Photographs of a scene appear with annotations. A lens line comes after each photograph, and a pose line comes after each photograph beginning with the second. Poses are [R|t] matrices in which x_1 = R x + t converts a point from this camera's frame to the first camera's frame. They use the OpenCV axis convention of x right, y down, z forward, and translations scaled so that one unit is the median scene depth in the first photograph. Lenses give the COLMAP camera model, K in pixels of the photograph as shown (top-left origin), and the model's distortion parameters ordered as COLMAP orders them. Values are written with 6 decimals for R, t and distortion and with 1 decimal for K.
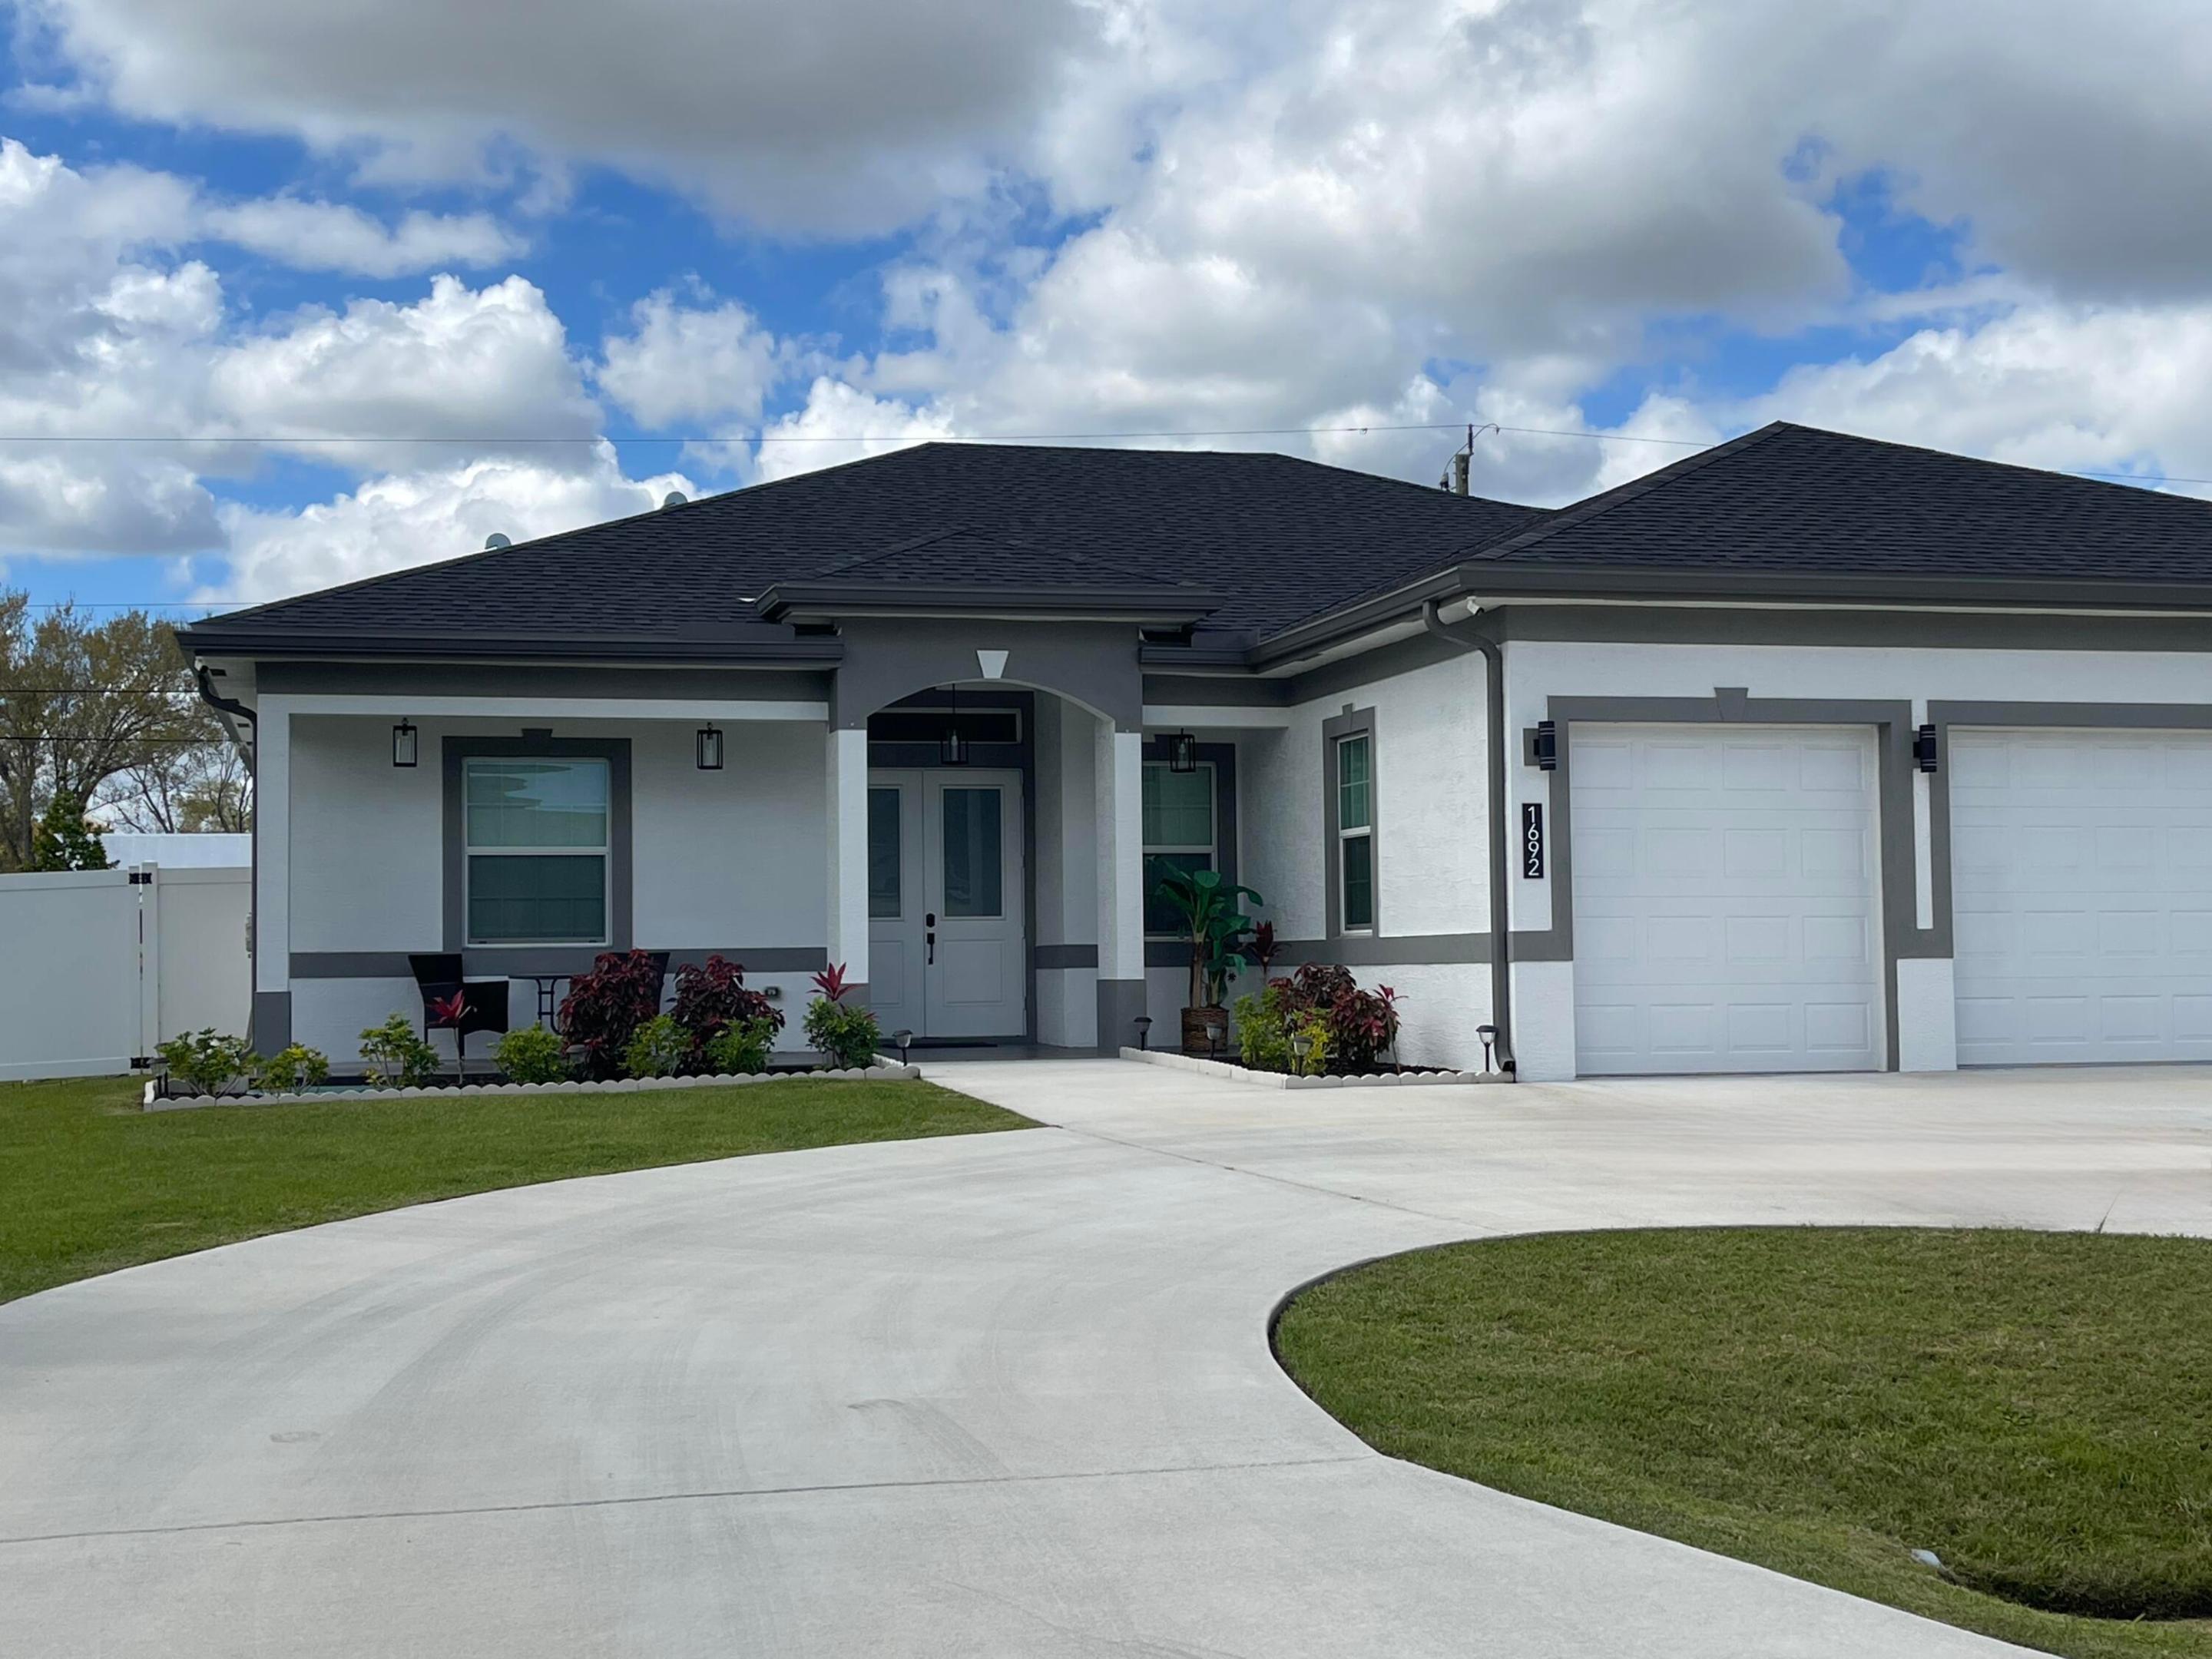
lens RADIAL K [[2853.5, 0, 1106.0], [0, 2853.5, 829.5], [0, 0, 1]] dist [0.109063, -0.029556]
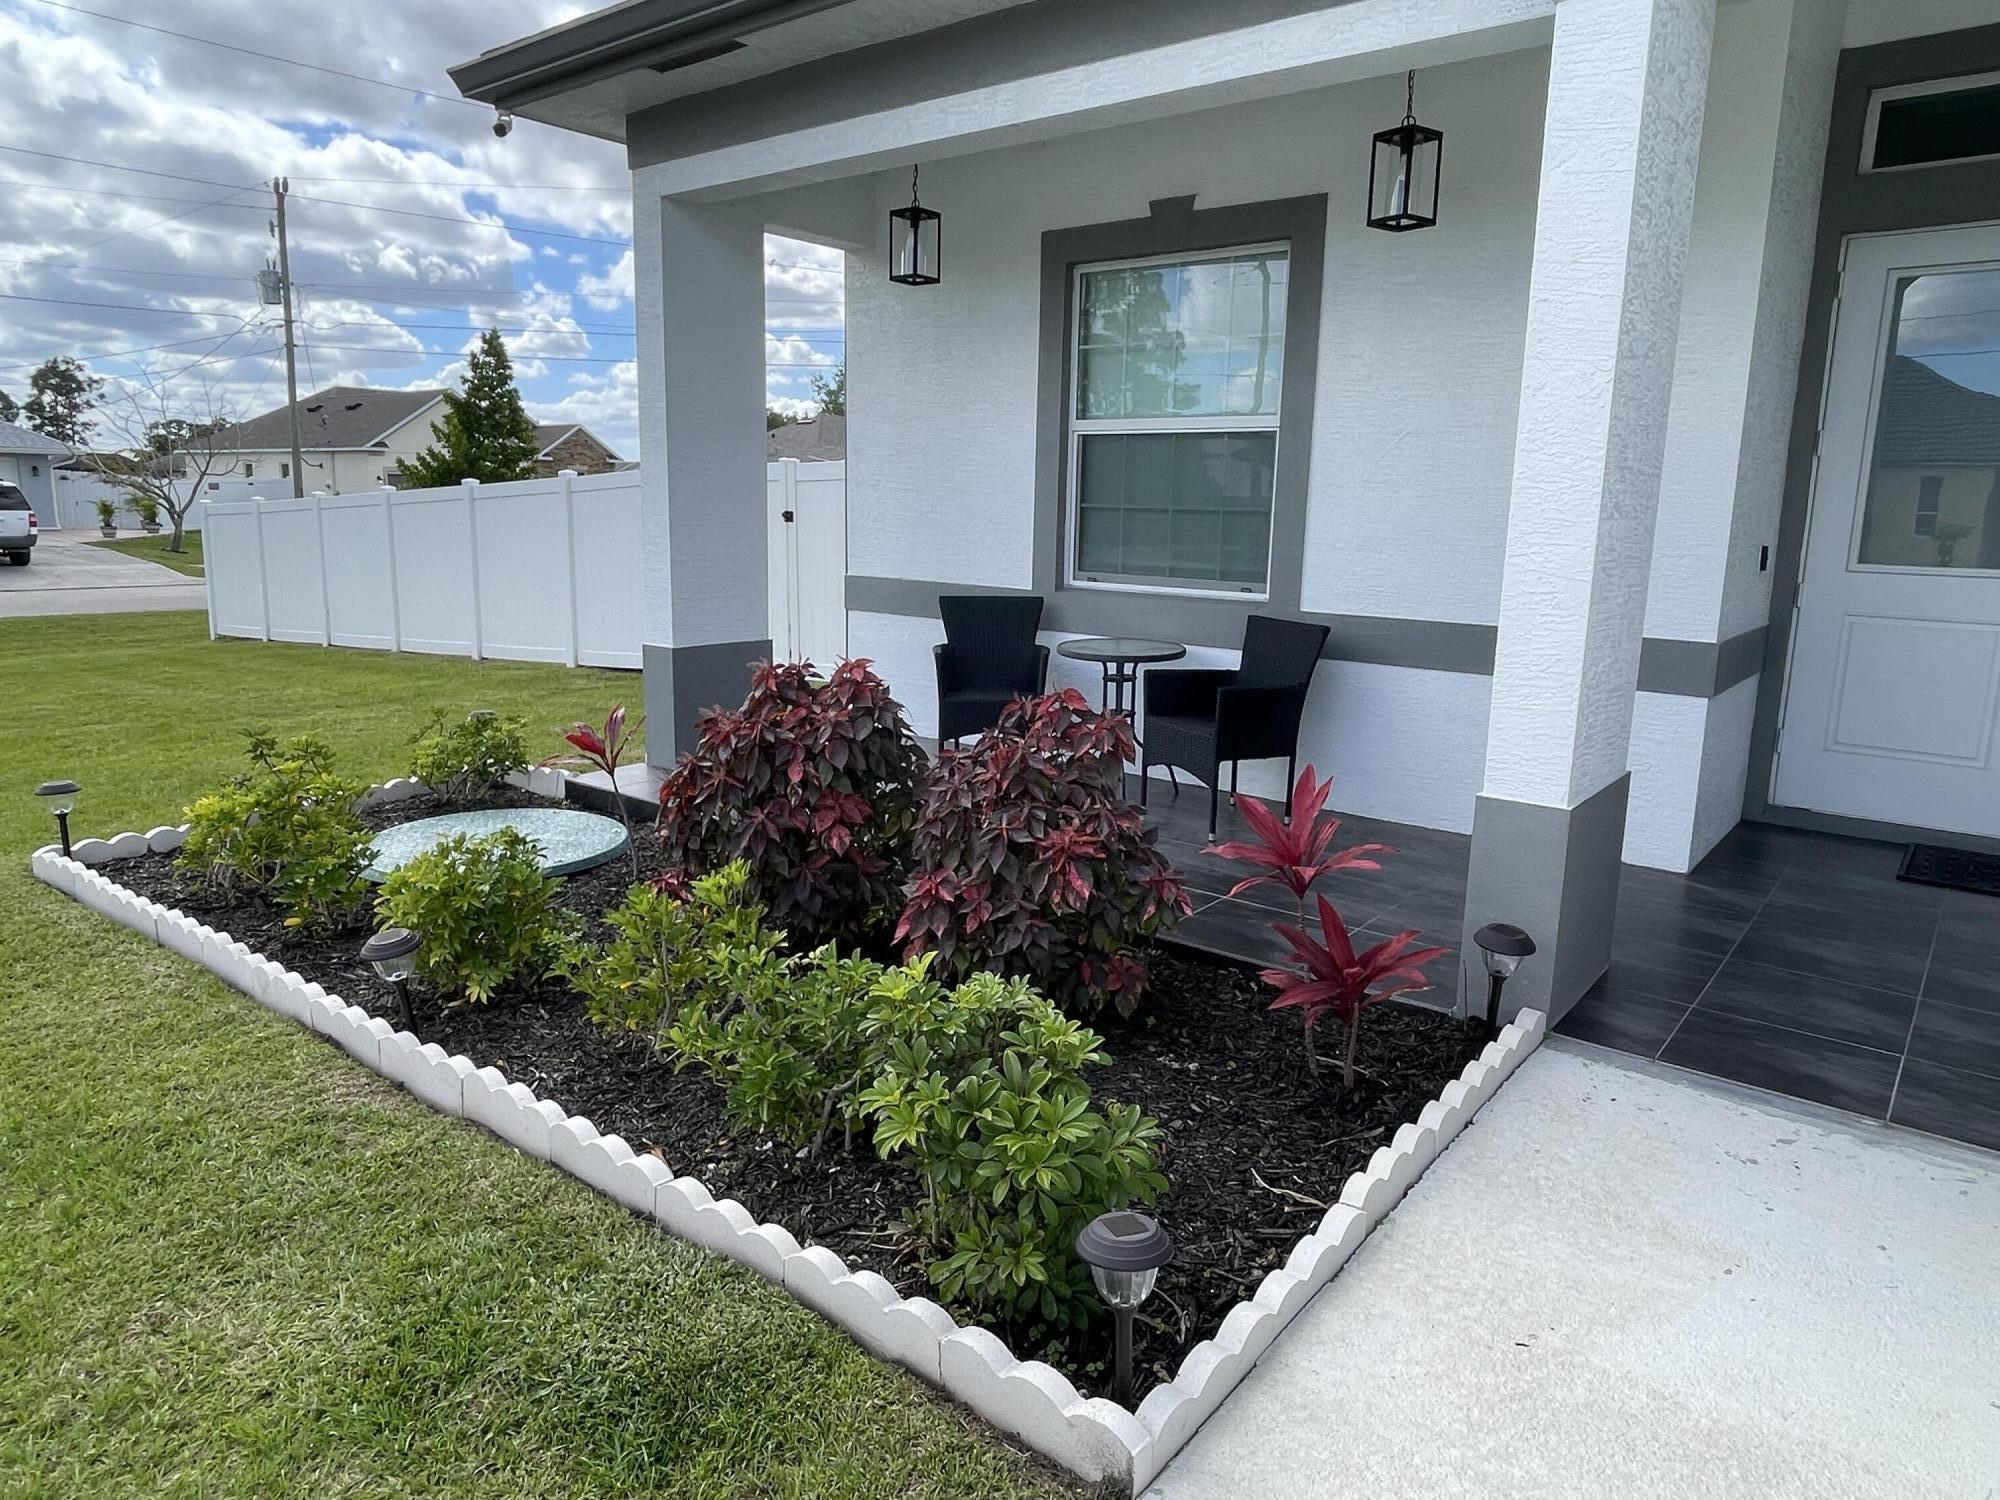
lens RADIAL K [[1272.9, 0, 1017.2], [0, 1272.9, 738.0], [0, 0, 1]] dist [0.002008, -0.001470]
pose [[0.601112, 0.173416, -0.780123, -0.006586], [0.009986, 0.974466, 0.224312, 0.010993], [0.799103, -0.142627, 0.584031, 0.818854]]
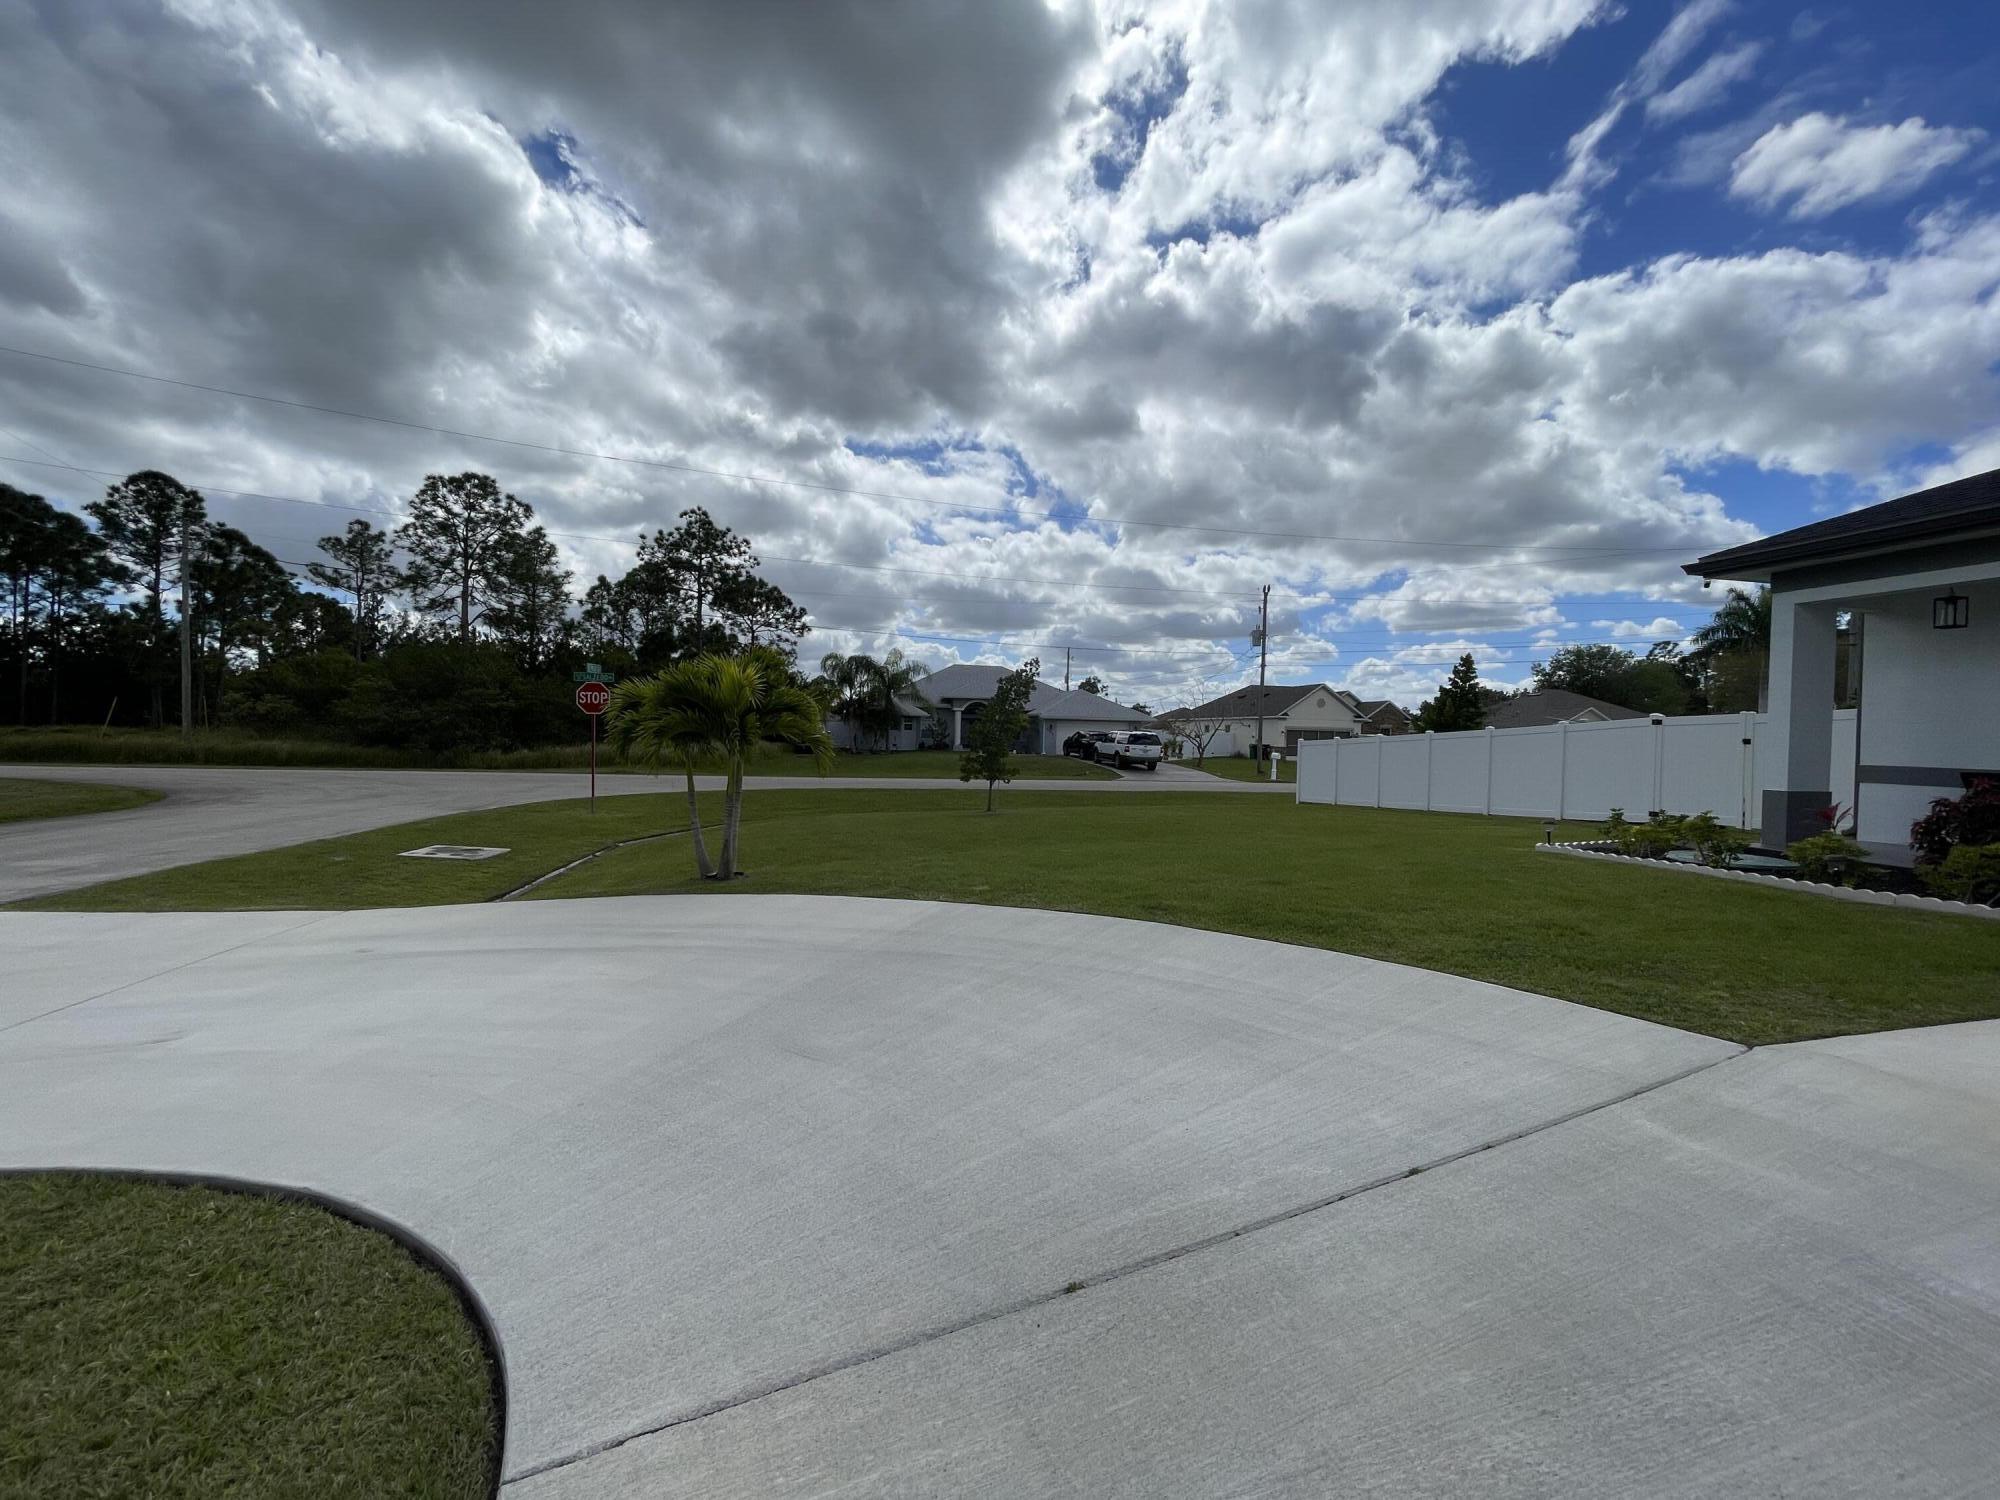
lens RADIAL K [[808.5, 0, 1007.6], [0, 808.5, 741.4], [0, 0, 1]] dist [0.002624, 0.000275]
pose [[-0.046605, 0.021568, -0.998680, 0.138590], [0.026575, 0.999440, 0.020345, 0.010299], [0.998560, -0.025592, -0.047153, 0.570664]]
